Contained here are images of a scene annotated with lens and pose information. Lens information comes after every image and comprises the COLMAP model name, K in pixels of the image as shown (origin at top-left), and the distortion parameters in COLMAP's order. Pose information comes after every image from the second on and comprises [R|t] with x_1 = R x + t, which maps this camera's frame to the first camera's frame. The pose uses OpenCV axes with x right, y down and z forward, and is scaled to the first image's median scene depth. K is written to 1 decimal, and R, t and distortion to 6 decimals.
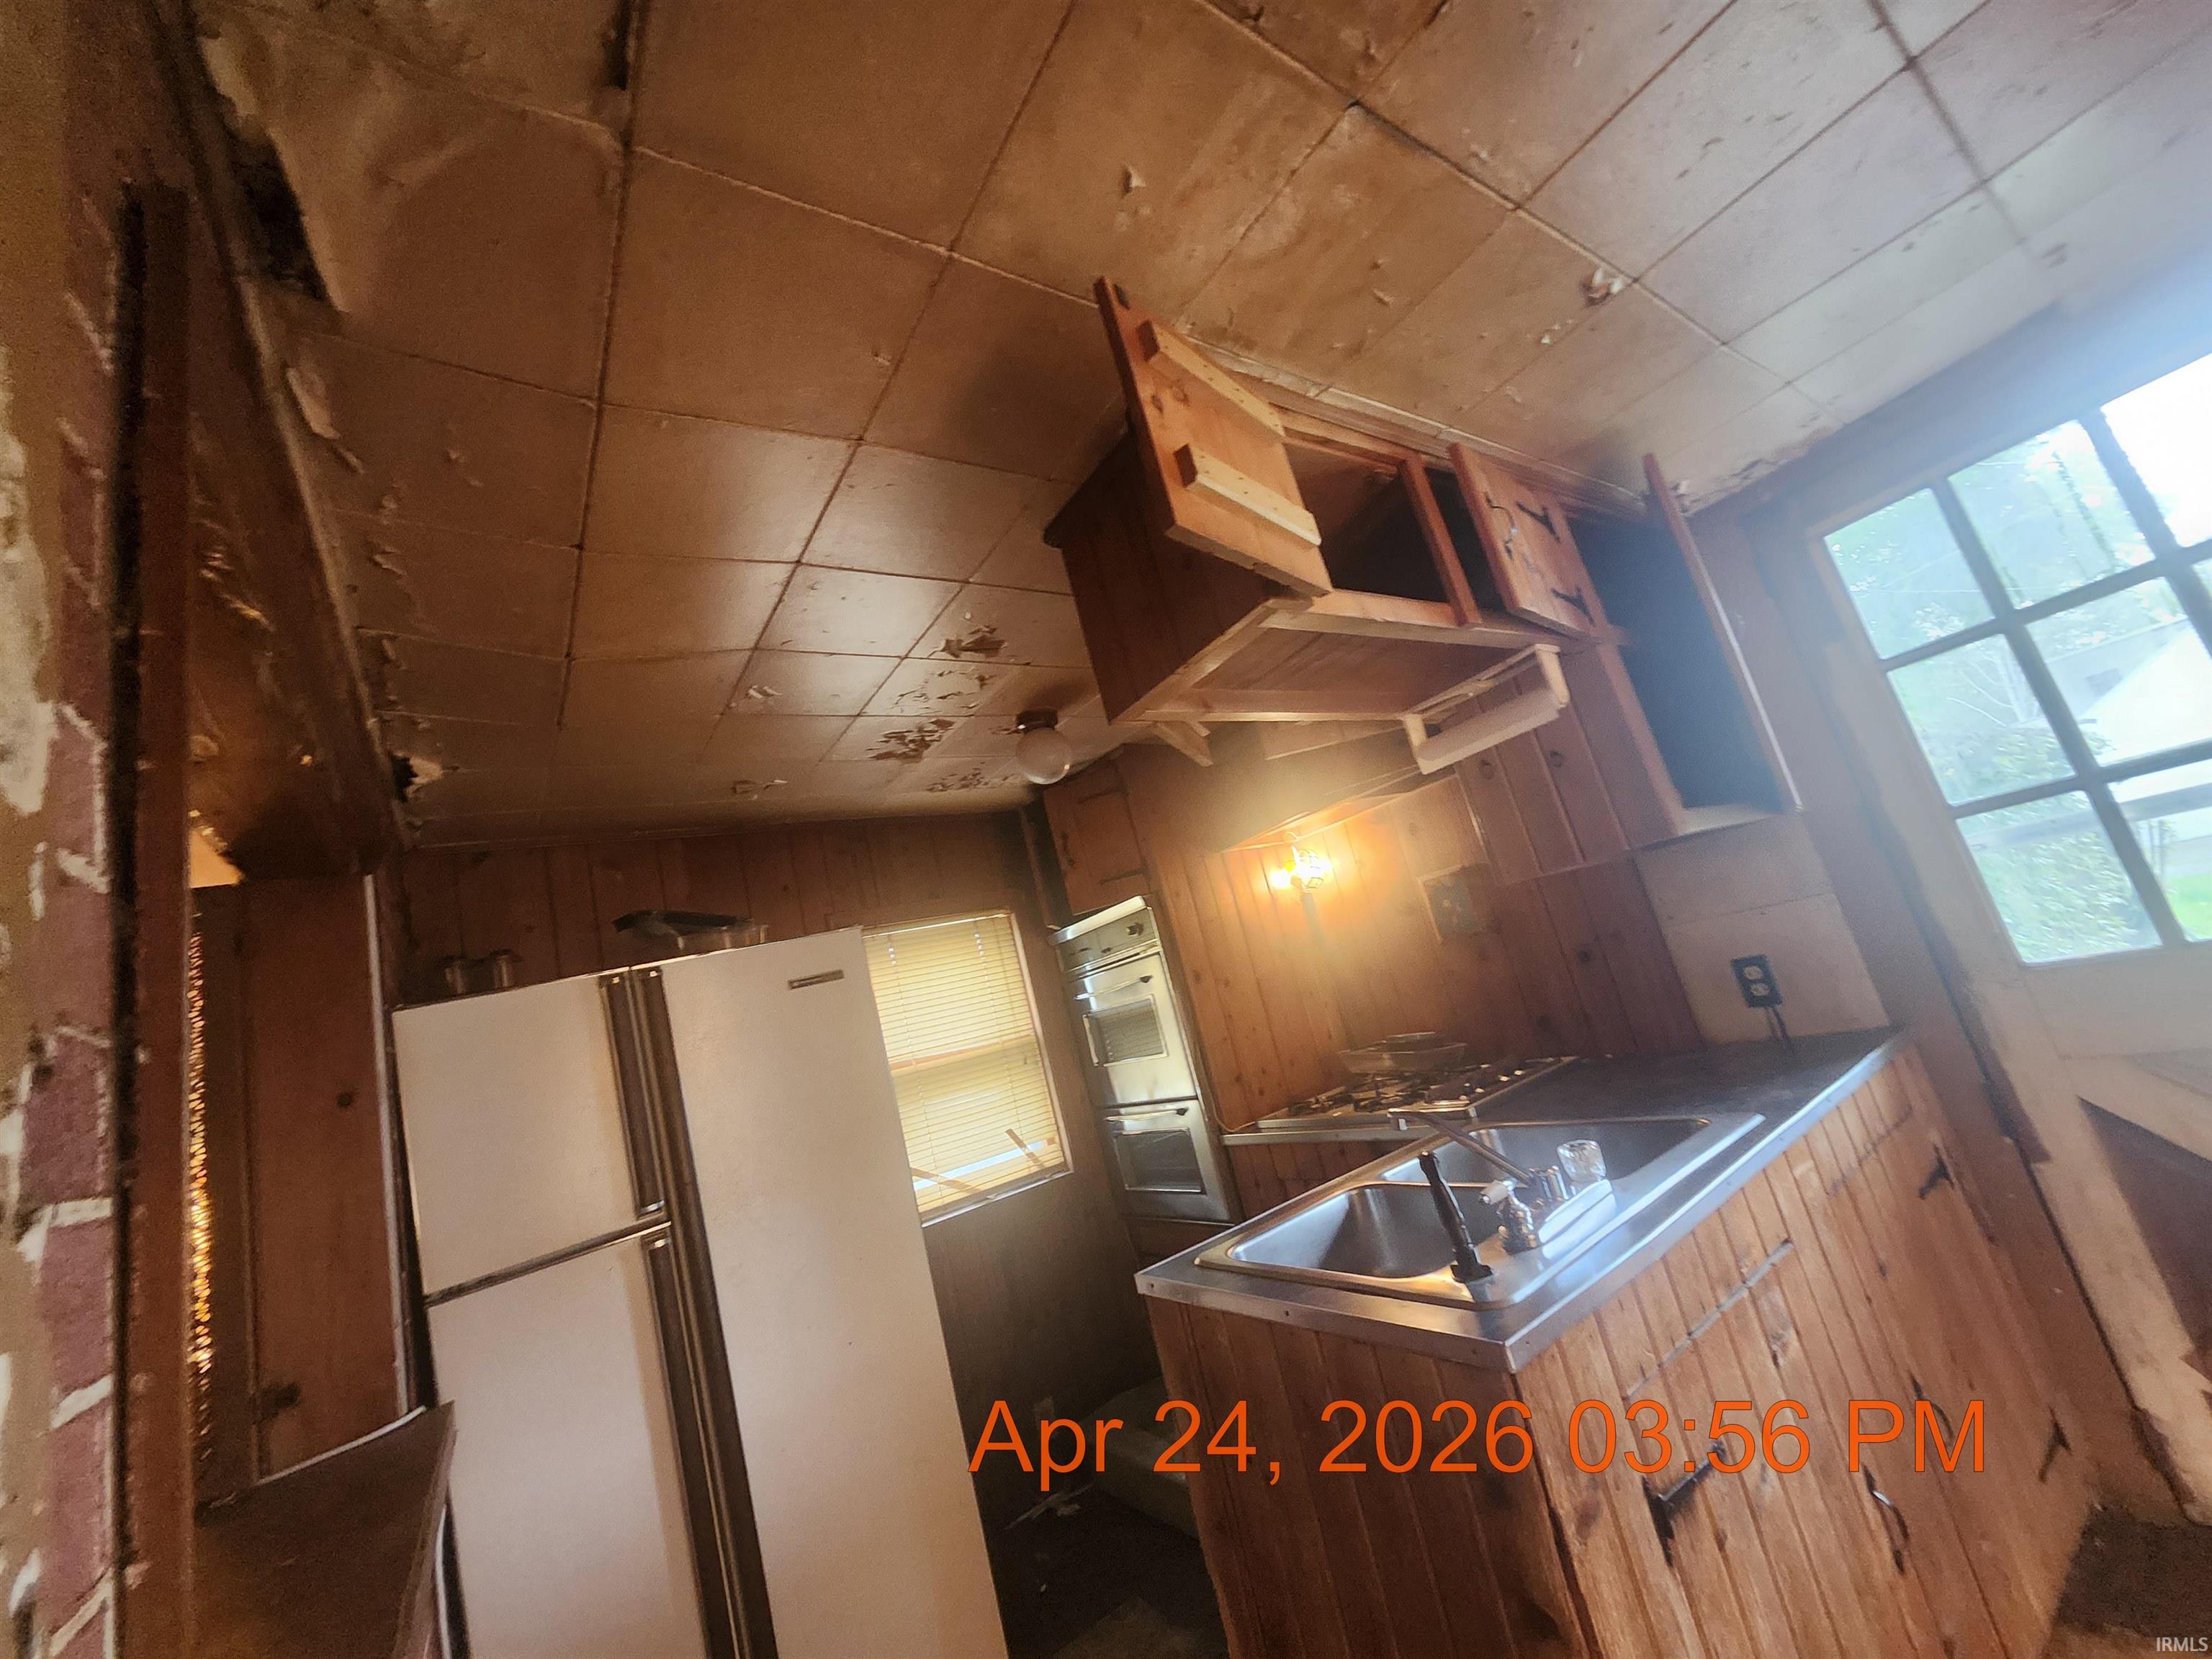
lens RADIAL K [[875.2, 0, 1101.7], [0, 875.2, 830.2], [0, 0, 1]] dist [0.002718, 0.000157]
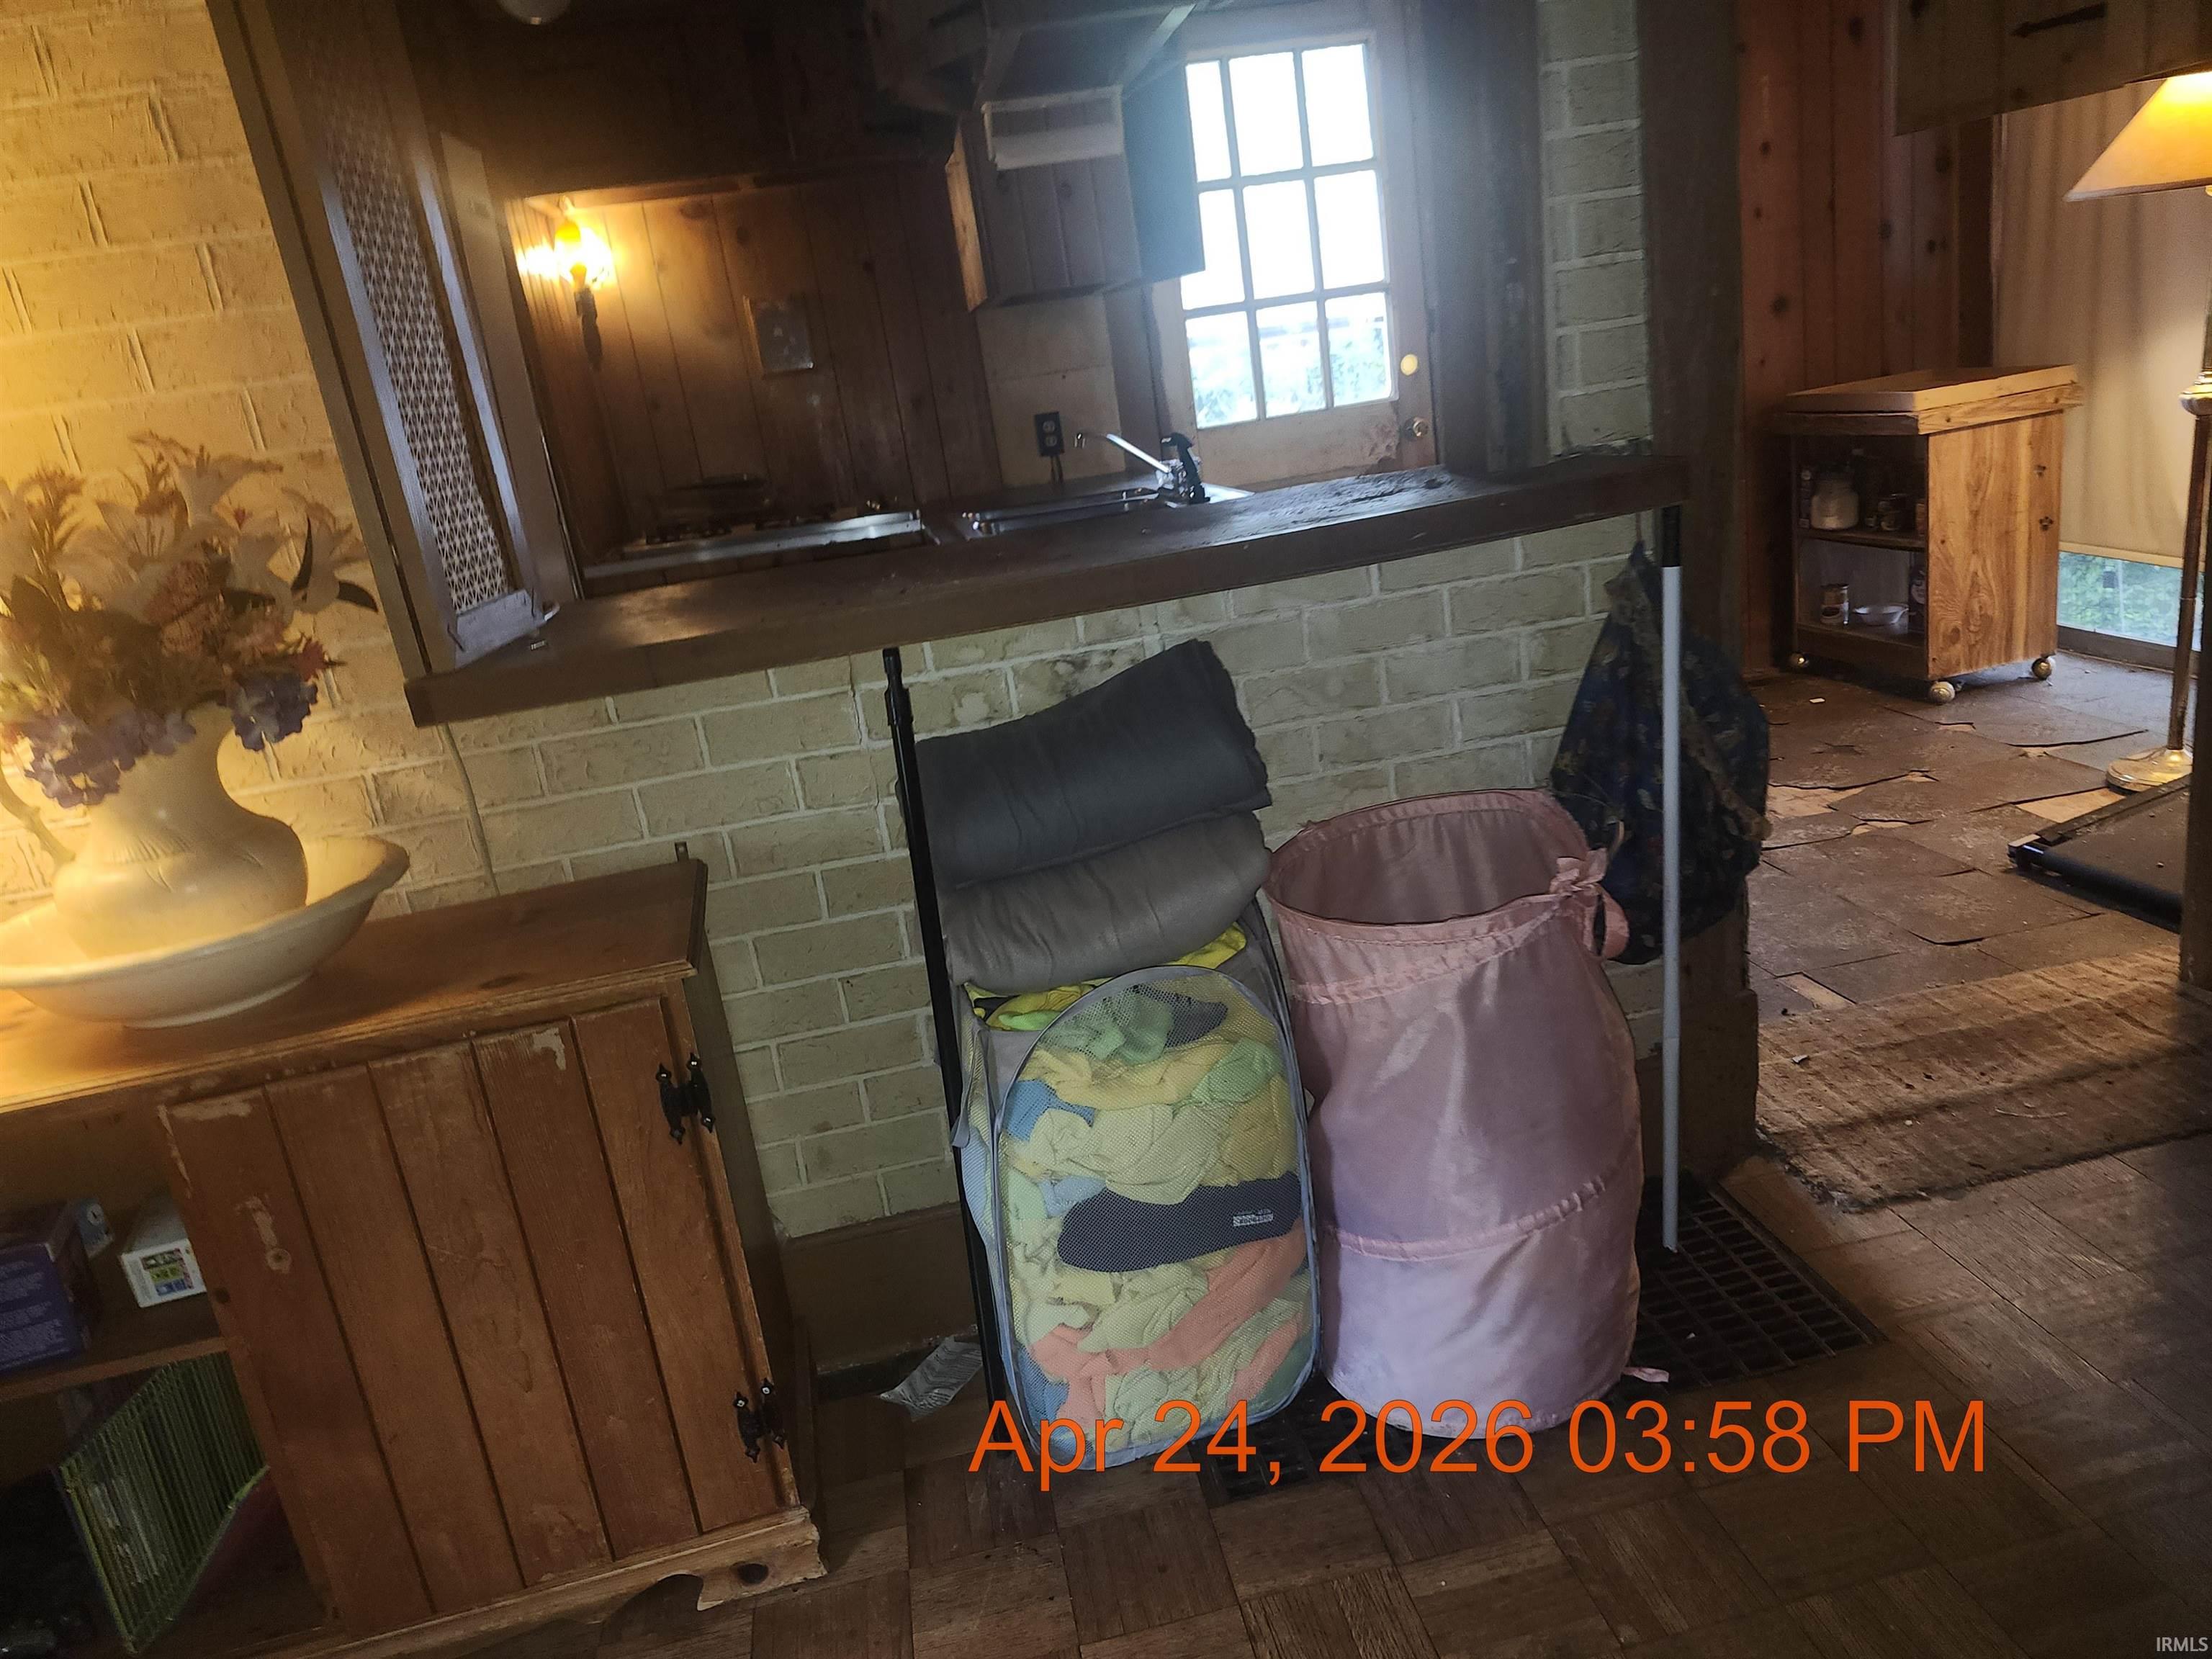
lens RADIAL K [[1511.9, 0, 1108.5], [0, 1511.9, 828.0], [0, 0, 1]] dist [0.006544, 0.000660]
pose [[0.425083, -0.073025, 0.902204, -1.127440], [-0.147101, 0.977916, 0.148462, 0.380777], [-0.893121, -0.195823, 0.404954, -0.016071]]
